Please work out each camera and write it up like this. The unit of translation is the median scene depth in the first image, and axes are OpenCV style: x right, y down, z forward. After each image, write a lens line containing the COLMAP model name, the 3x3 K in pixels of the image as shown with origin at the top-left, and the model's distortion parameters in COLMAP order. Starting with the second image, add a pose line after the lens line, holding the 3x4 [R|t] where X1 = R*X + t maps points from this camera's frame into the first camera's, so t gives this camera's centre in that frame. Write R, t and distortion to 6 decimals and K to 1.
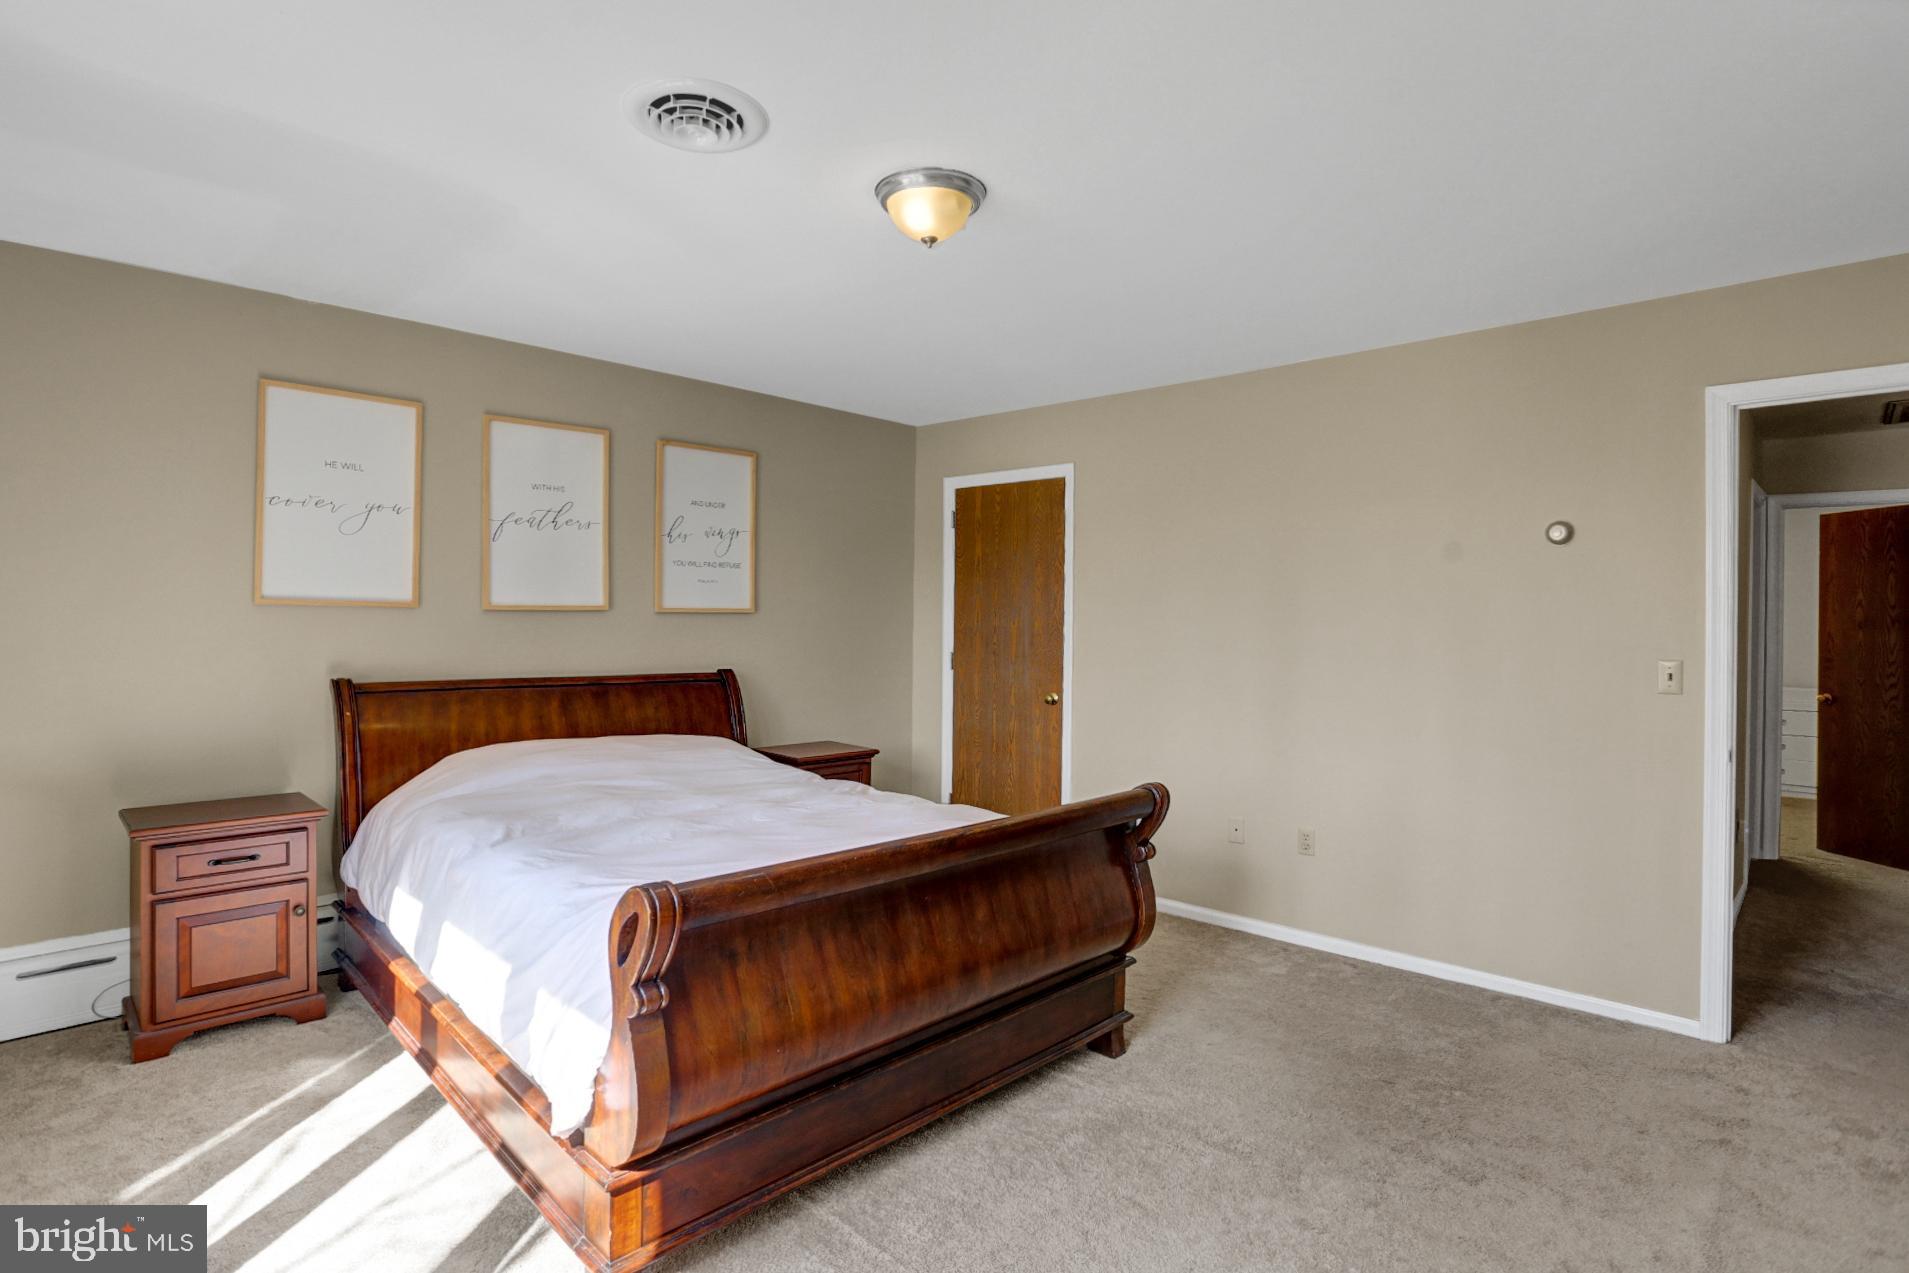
lens RADIAL K [[951.3, 0, 960.4], [0, 951.3, 607.3], [0, 0, 1]] dist [-0.039700, 0.001215]
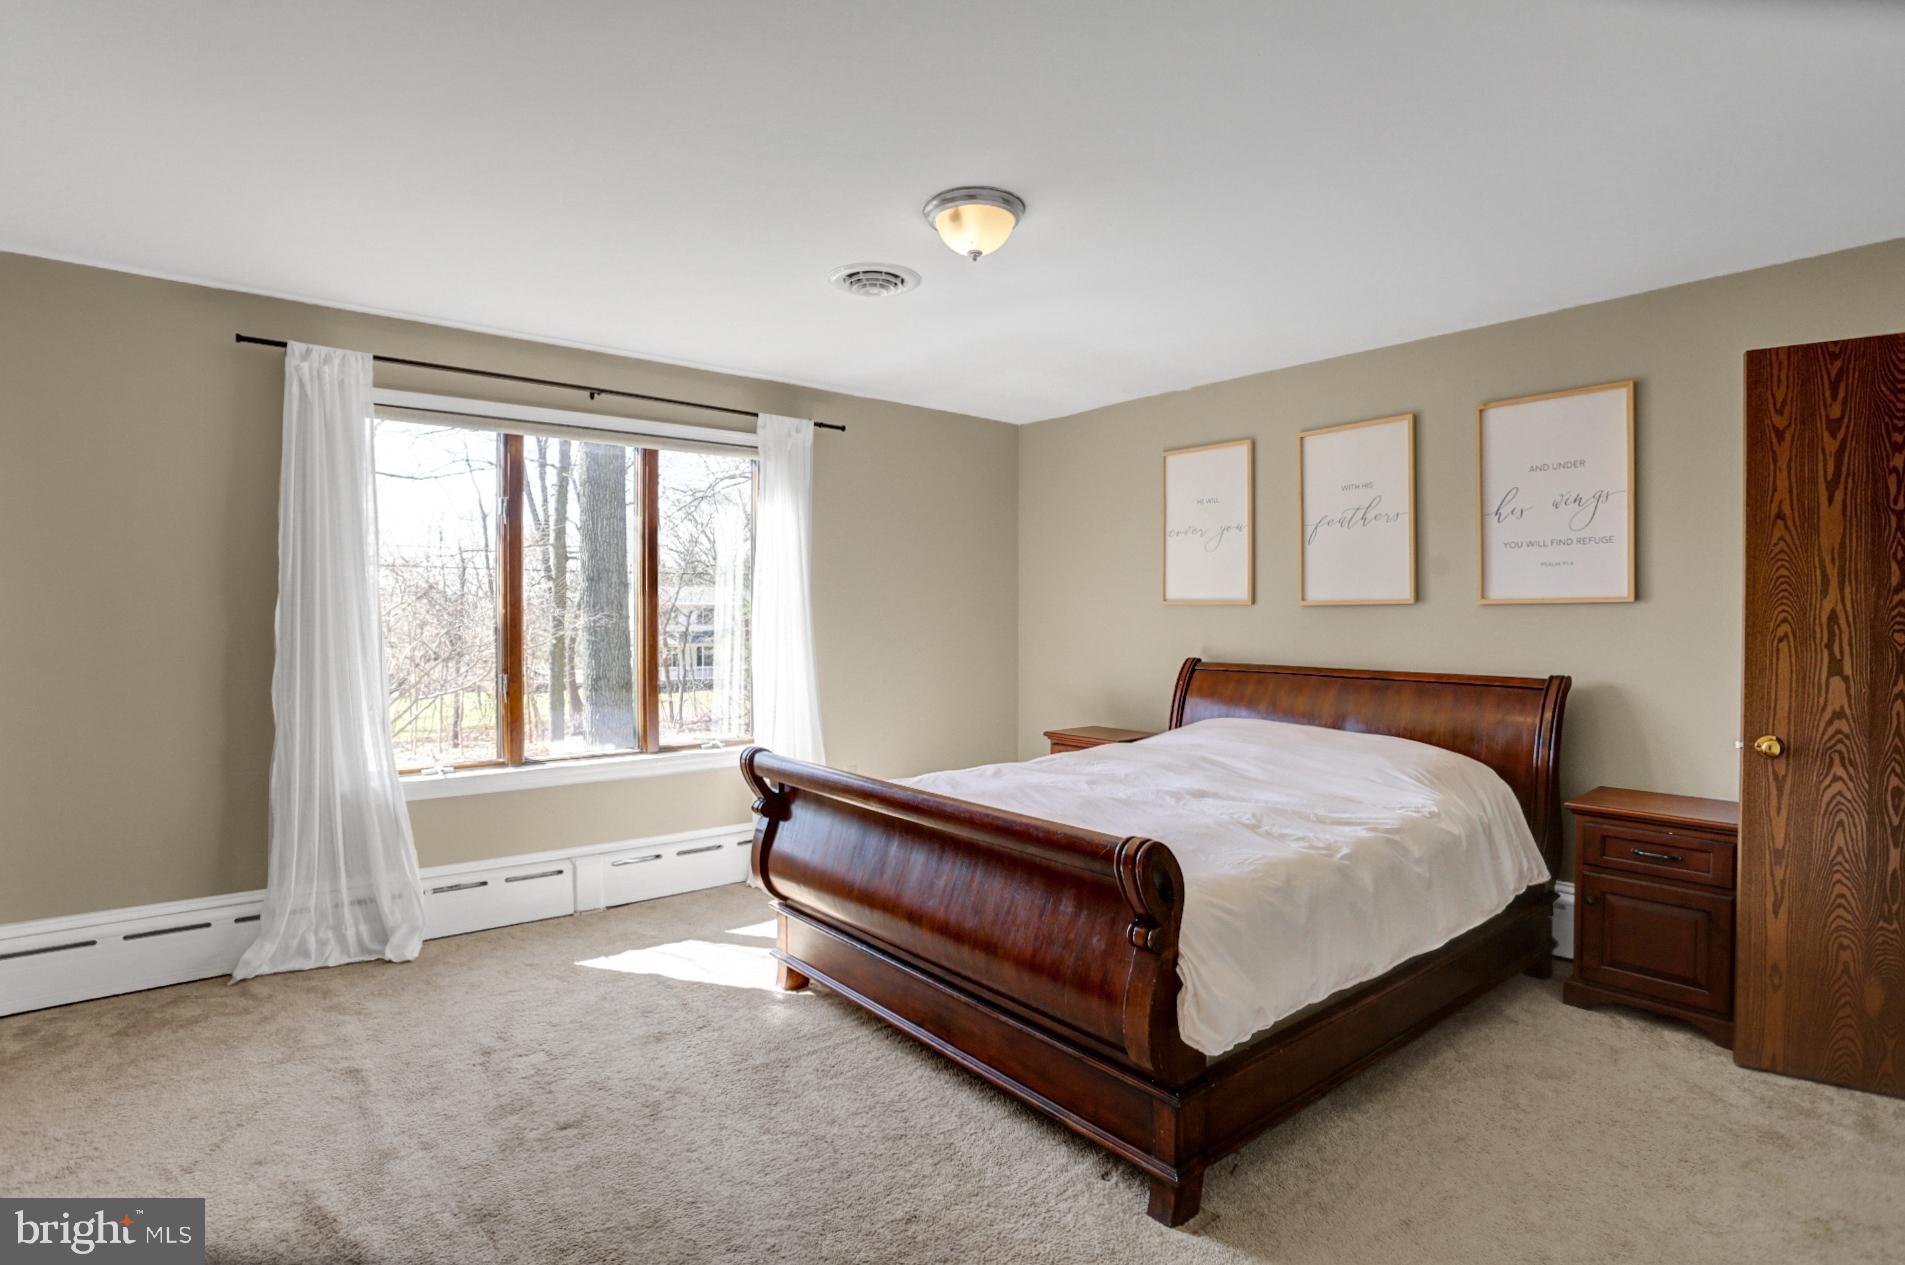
lens RADIAL K [[945.9, 0, 950.0], [0, 945.9, 609.4], [0, 0, 1]] dist [-0.064790, 0.000072]
pose [[-0.109628, -0.011169, -0.993910, 0.631704], [0.013698, 0.999825, -0.012746, 0.015332], [0.993878, -0.015012, -0.109456, 0.667468]]
